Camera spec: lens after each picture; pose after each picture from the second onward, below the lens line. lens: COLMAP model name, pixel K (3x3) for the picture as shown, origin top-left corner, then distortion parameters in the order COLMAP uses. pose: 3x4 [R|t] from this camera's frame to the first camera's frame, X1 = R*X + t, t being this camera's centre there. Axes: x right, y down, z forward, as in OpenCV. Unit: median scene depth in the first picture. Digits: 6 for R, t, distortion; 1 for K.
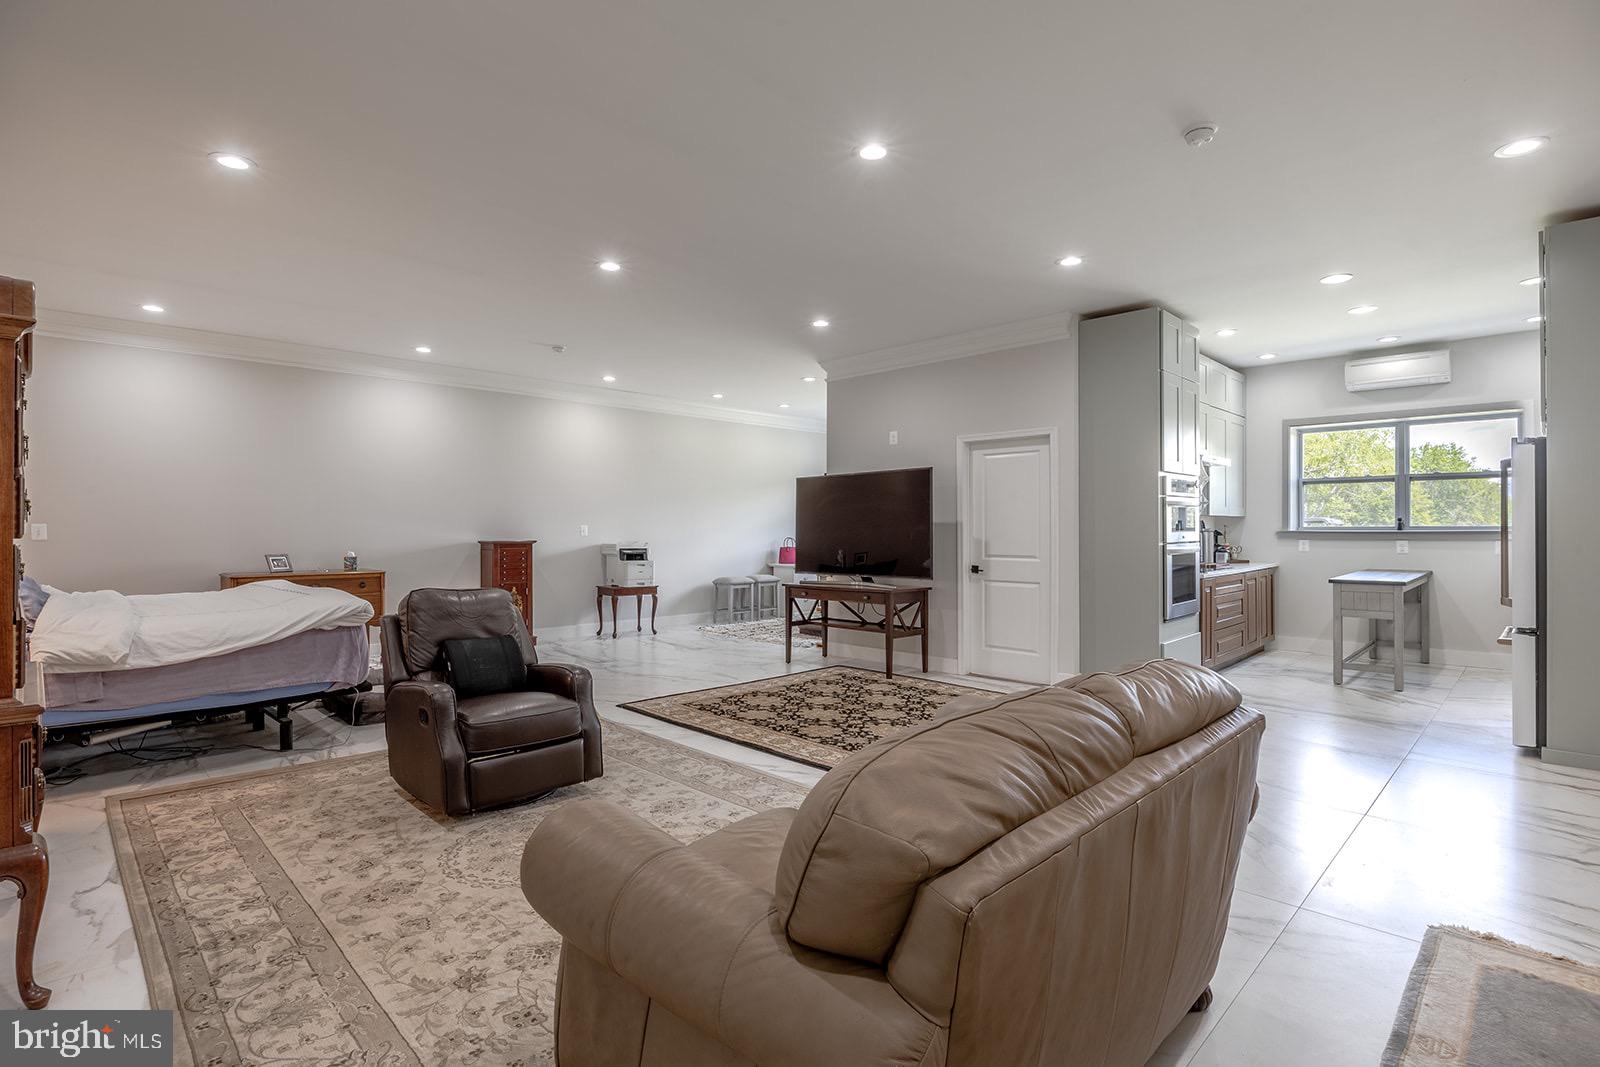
lens RADIAL K [[777.7, 0, 802.2], [0, 777.7, 531.0], [0, 0, 1]] dist [-0.003918, -0.000409]
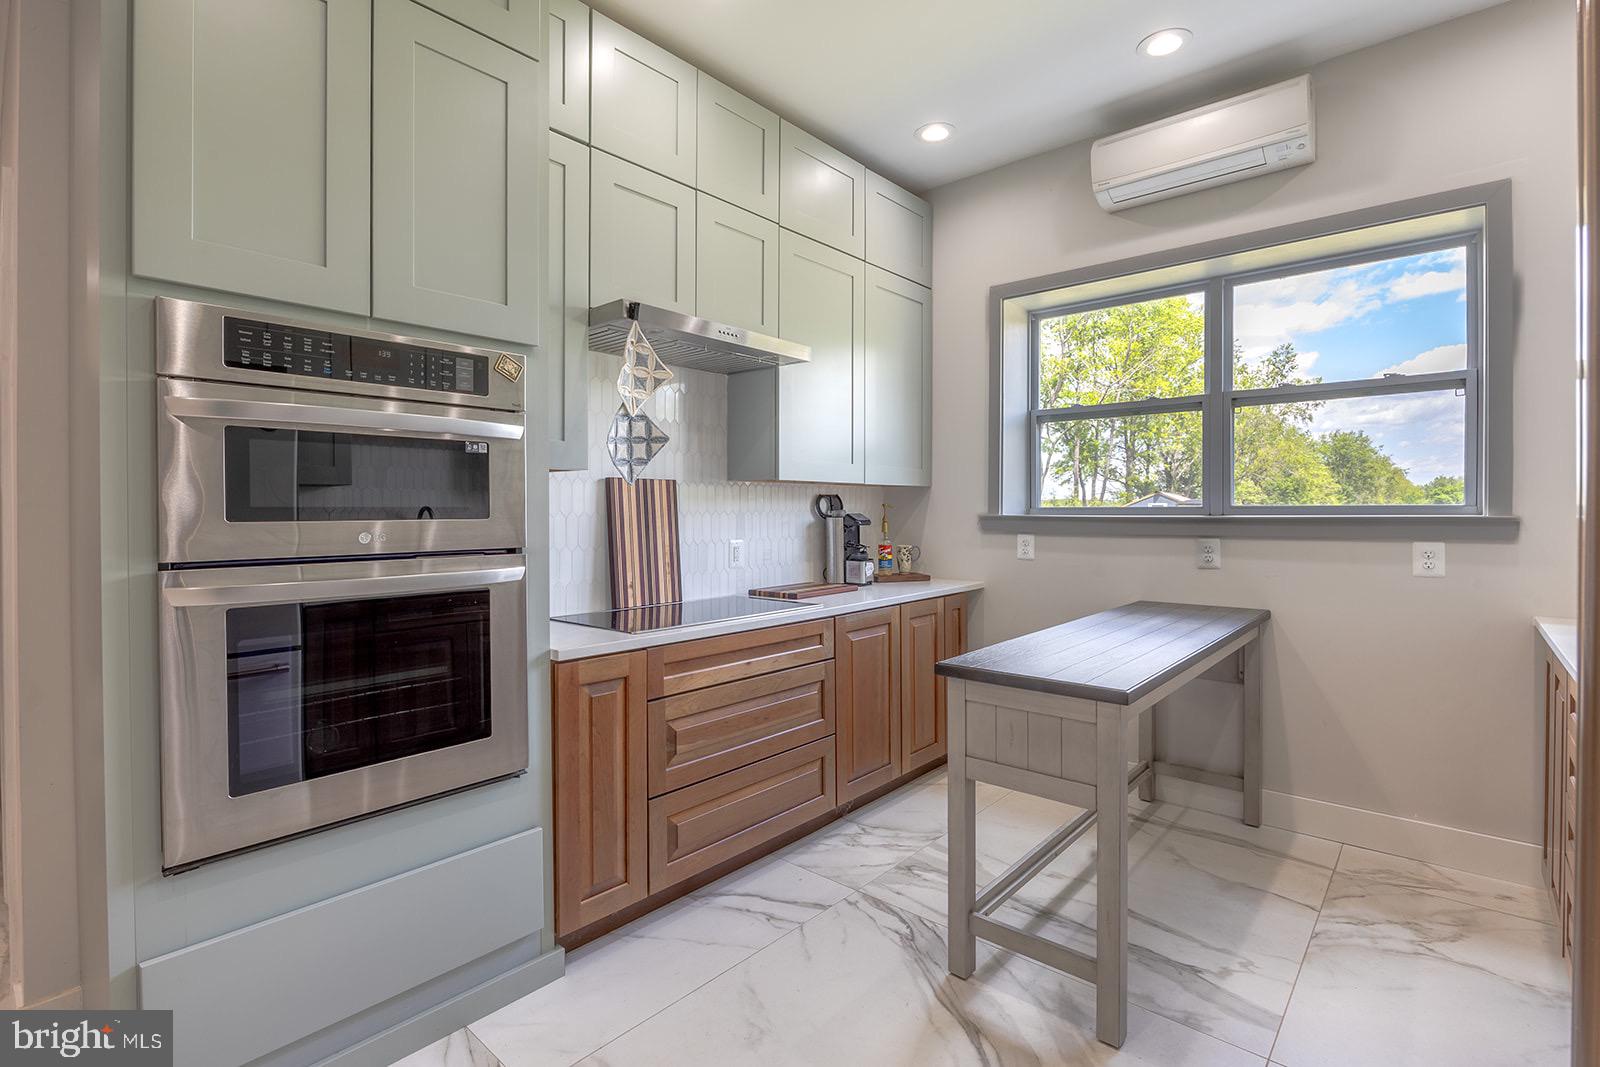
lens RADIAL K [[751.2, 0, 798.6], [0, 751.2, 520.0], [0, 0, 1]] dist [-0.005387, -0.000198]
pose [[0.998791, 0.002677, 0.049084, 0.501888], [-0.003029, 0.999970, 0.007093, -0.000383], [-0.049063, -0.007233, 0.998769, 0.566110]]
